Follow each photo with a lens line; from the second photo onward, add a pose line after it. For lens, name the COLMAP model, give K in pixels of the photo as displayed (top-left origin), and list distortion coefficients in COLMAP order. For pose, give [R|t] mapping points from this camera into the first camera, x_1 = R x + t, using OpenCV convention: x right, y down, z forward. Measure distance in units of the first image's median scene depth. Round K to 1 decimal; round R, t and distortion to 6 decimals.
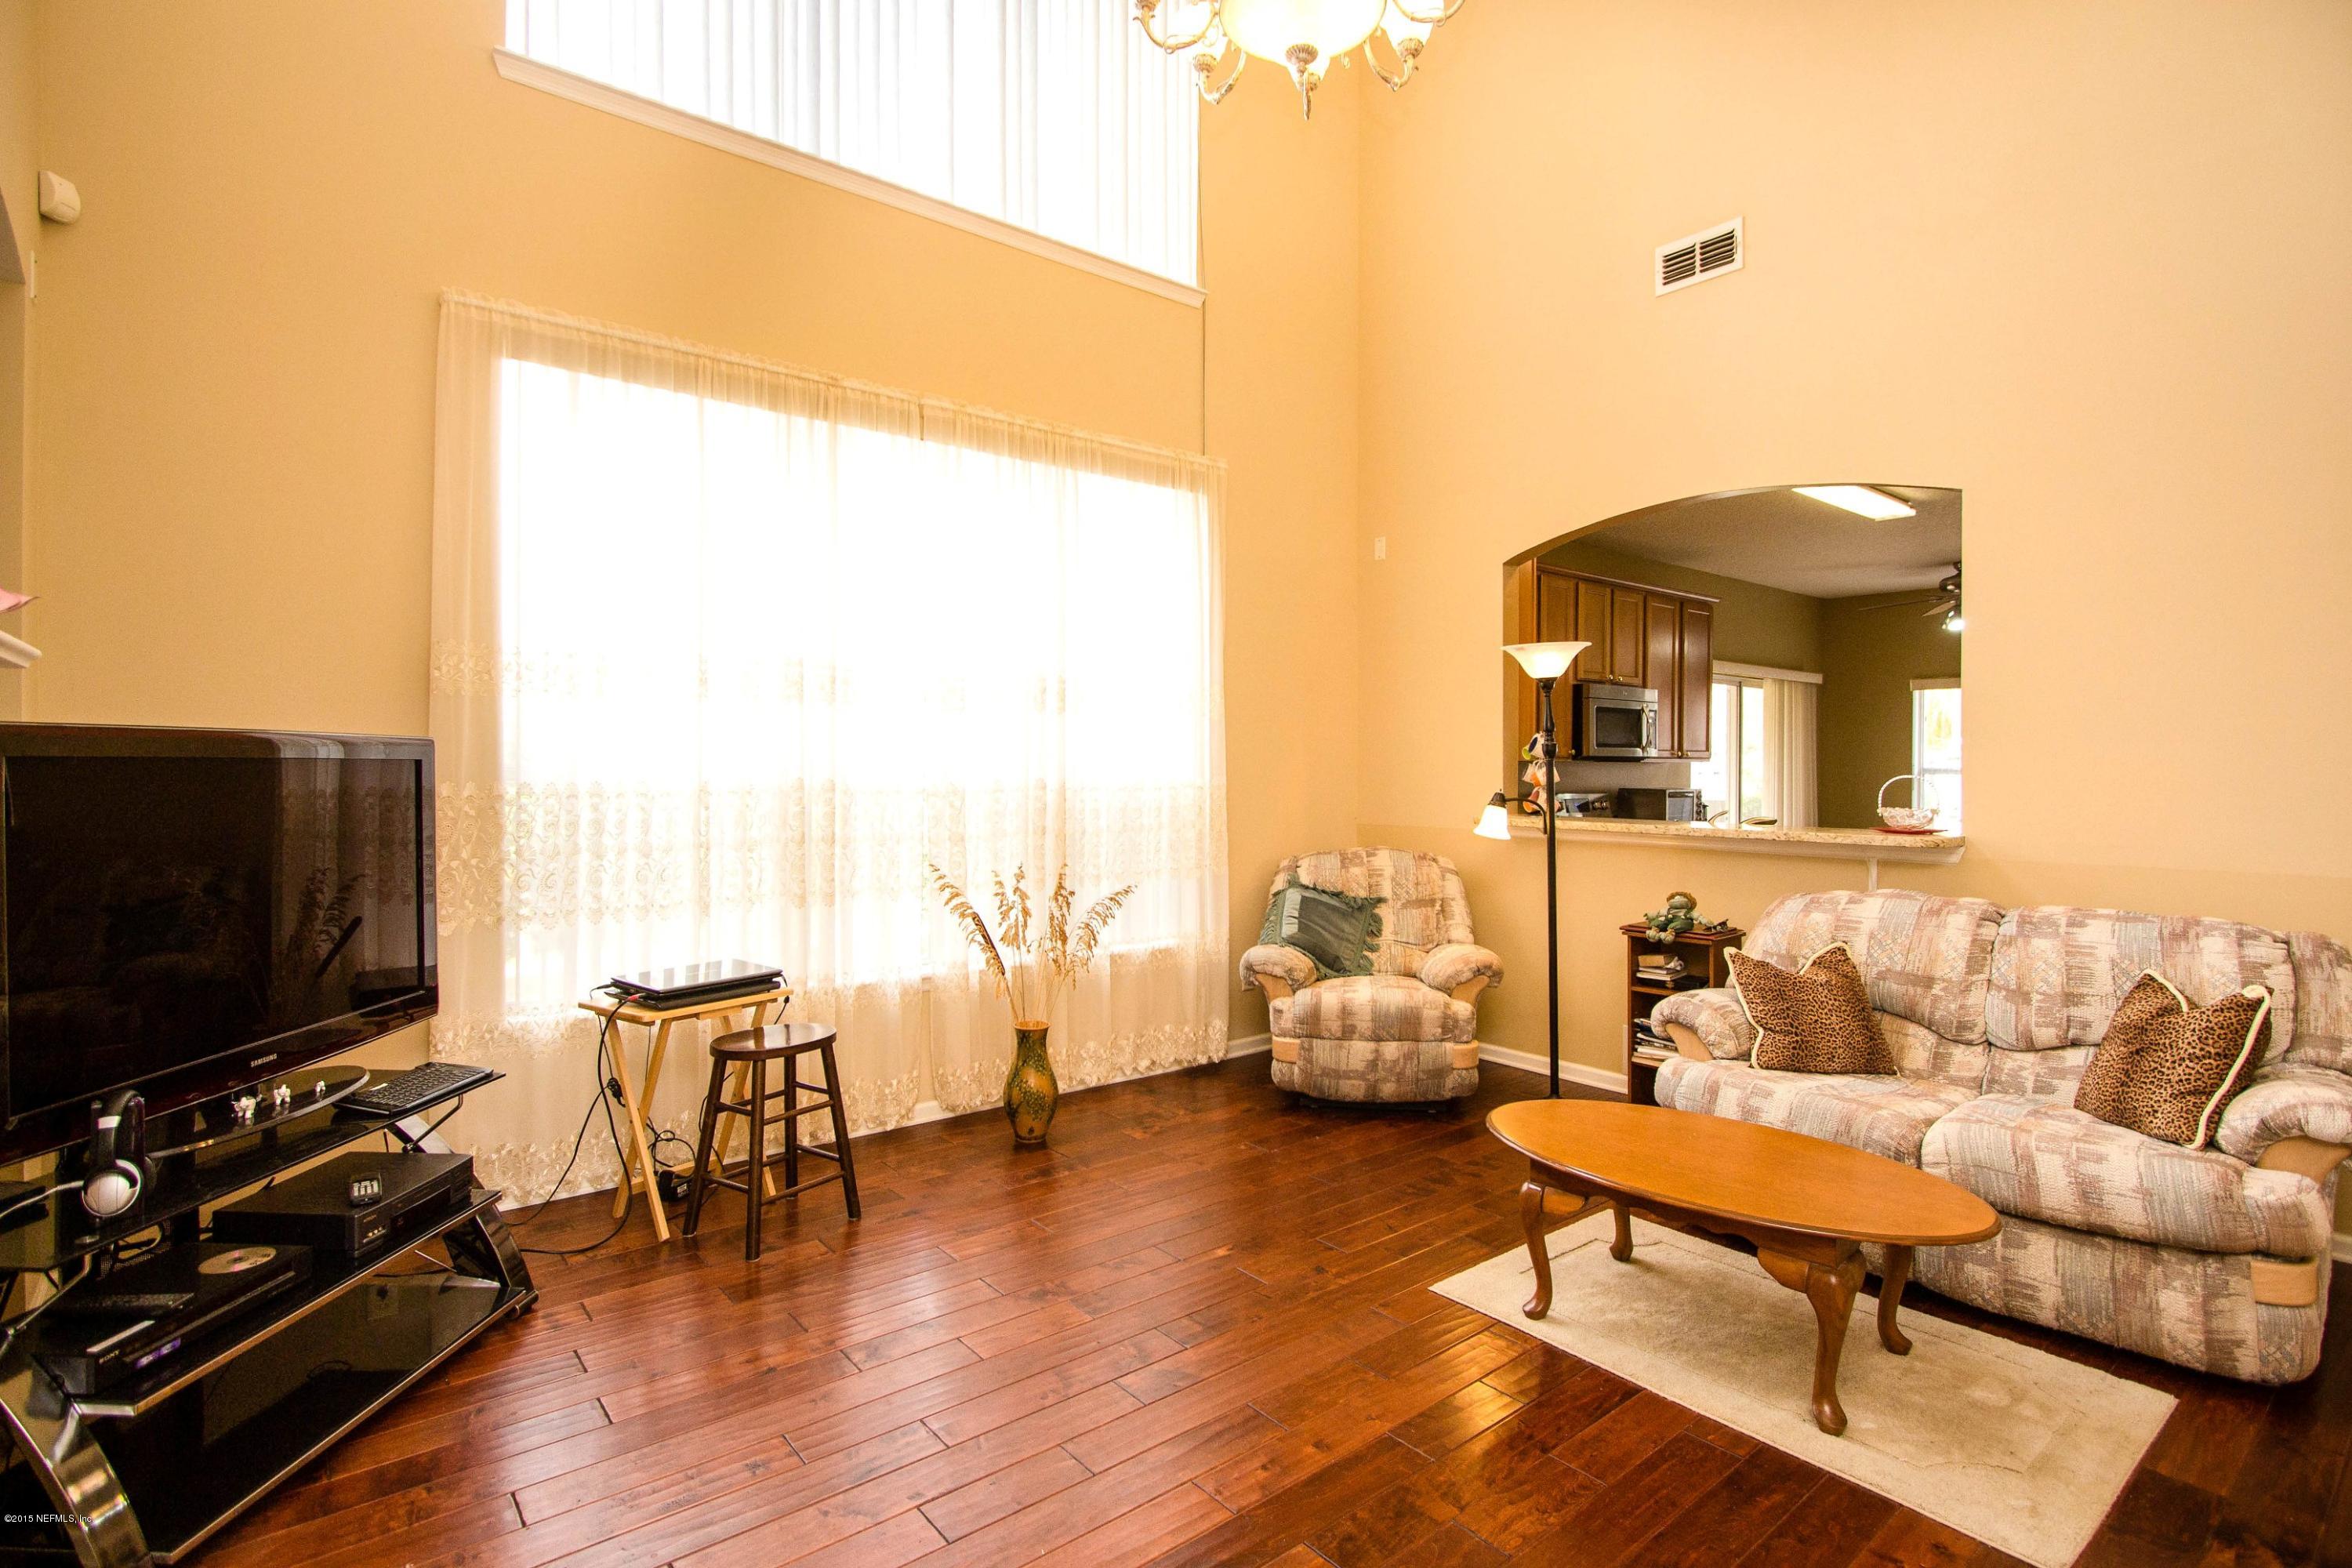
lens RADIAL K [[1114.8, 0, 1165.1], [0, 1114.8, 776.7], [0, 0, 1]] dist [-0.000574, 0.000040]
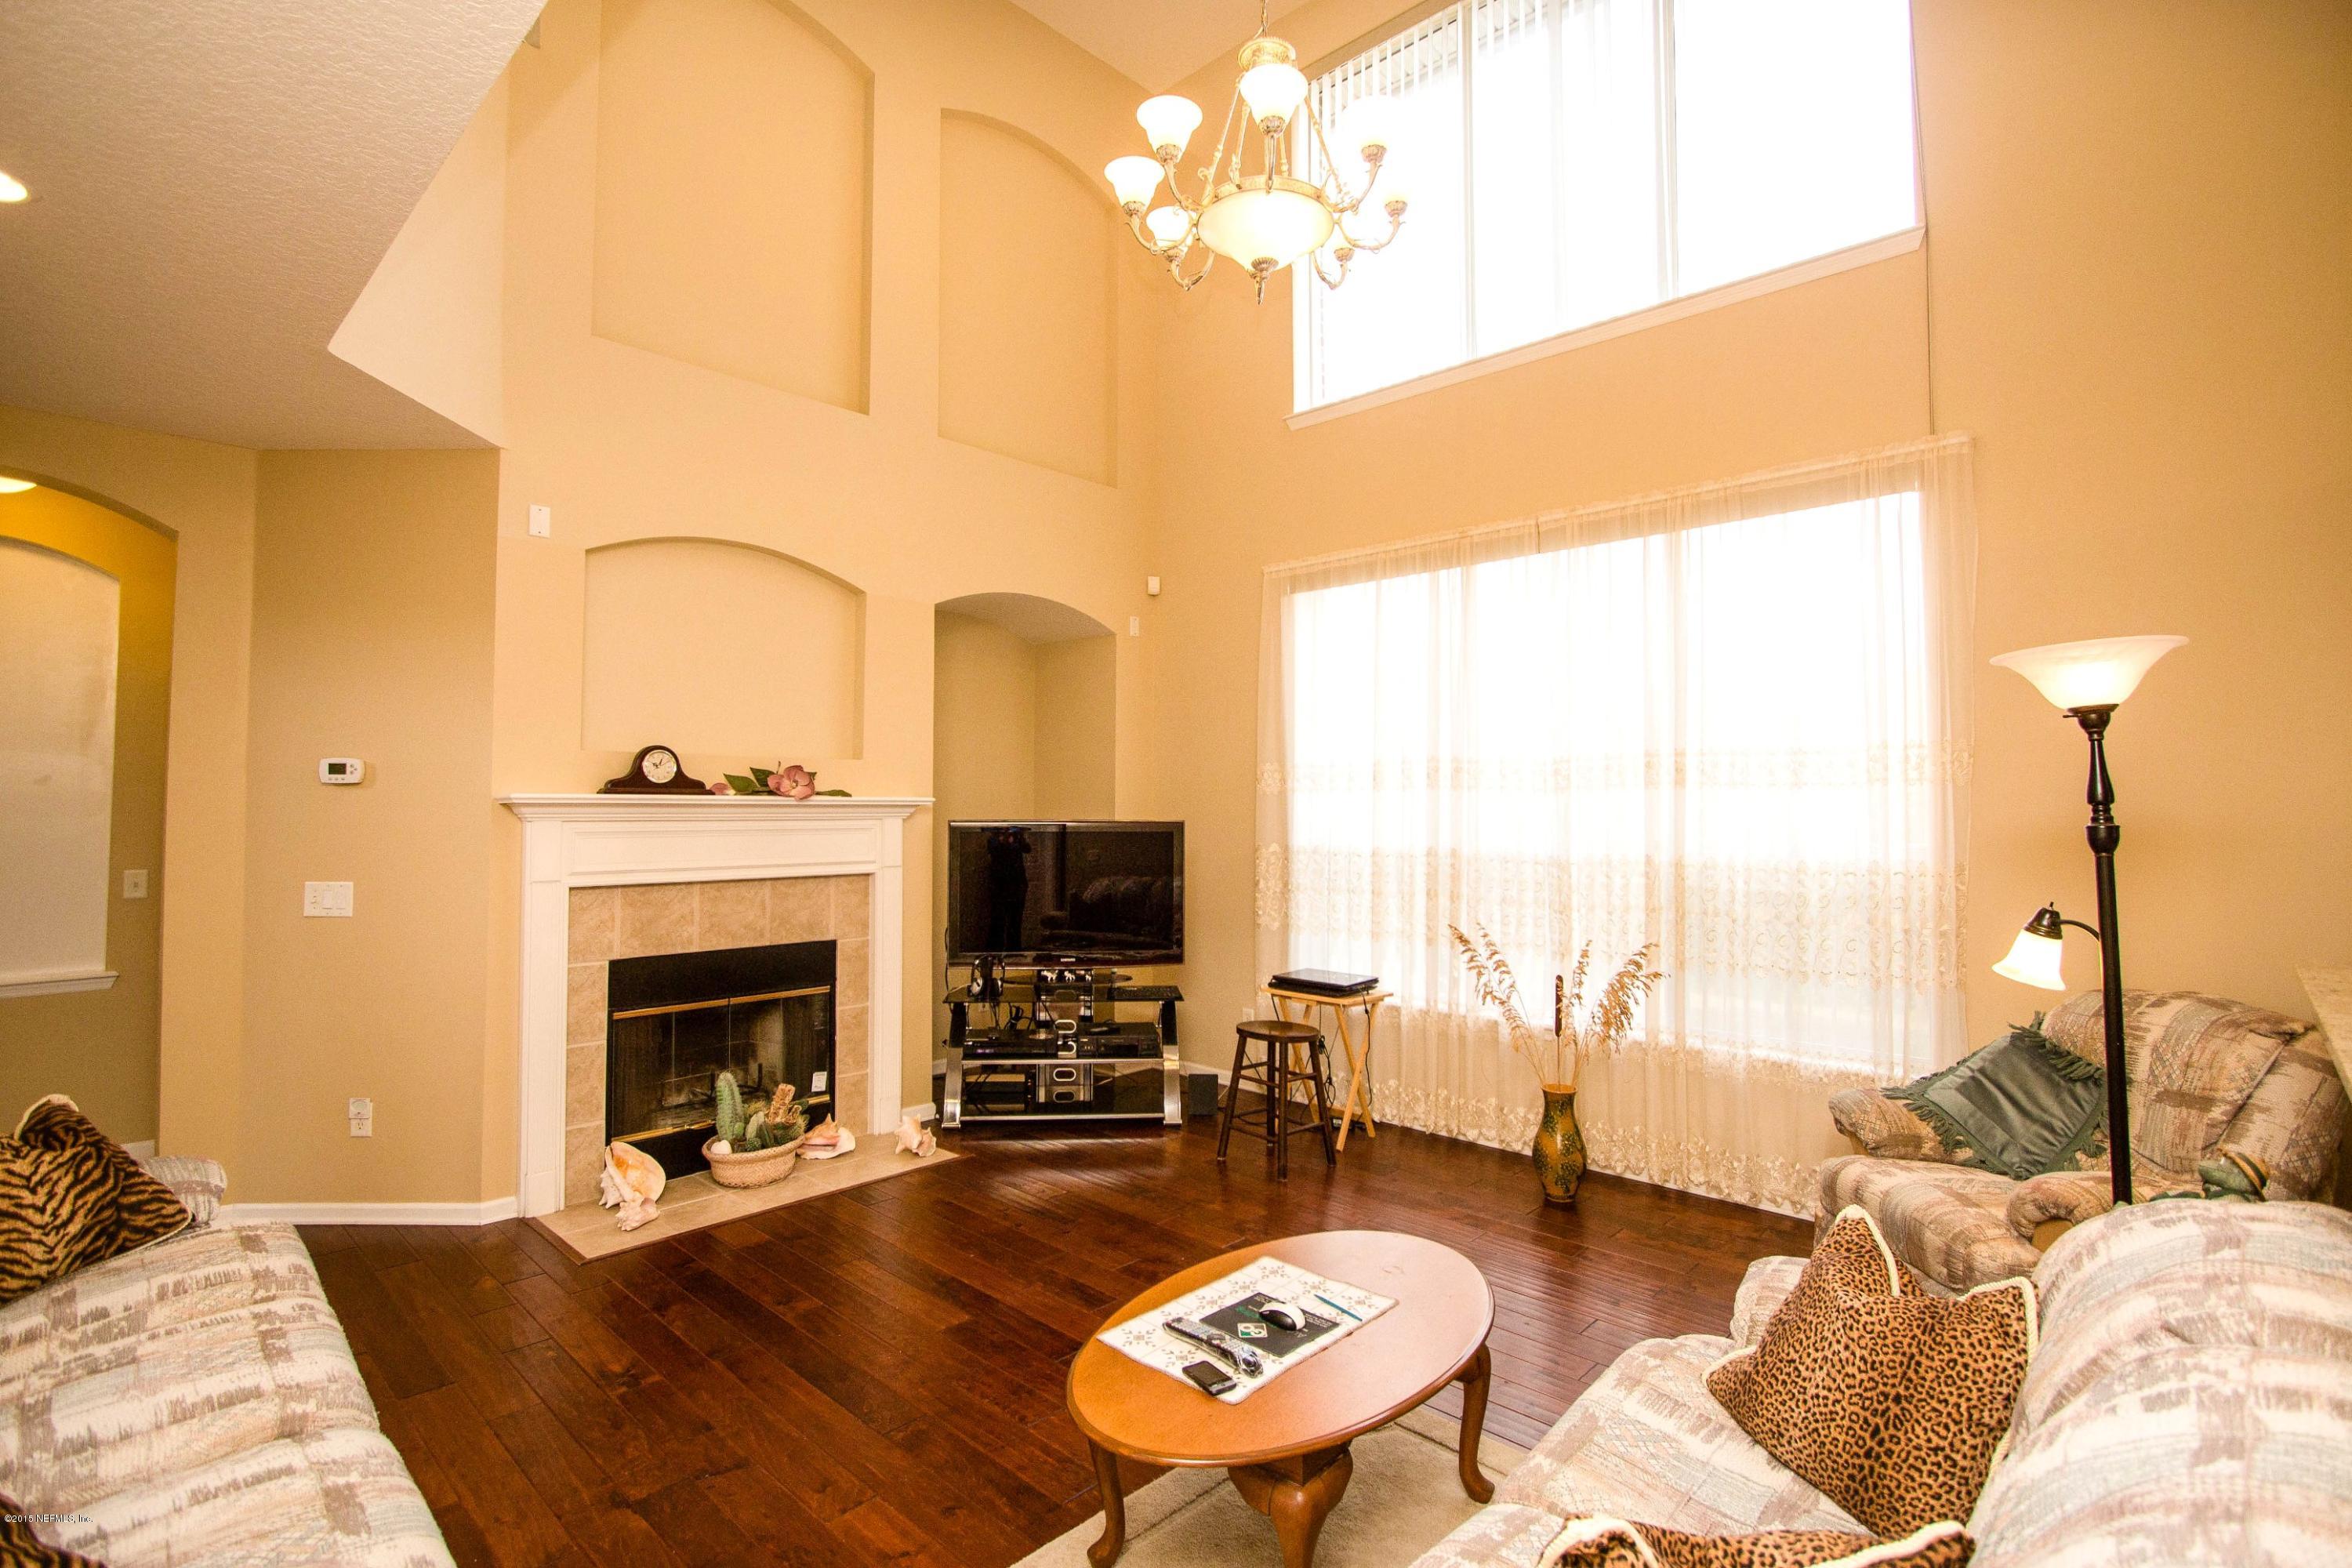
lens RADIAL K [[1114.8, 0, 1165.1], [0, 1114.8, 776.7], [0, 0, 1]] dist [-0.000574, 0.000040]
pose [[0.129774, -0.039125, -0.990771, 0.829614], [-0.024791, 0.998781, -0.042688, -0.015421], [0.991234, 0.030102, 0.128645, 0.462786]]
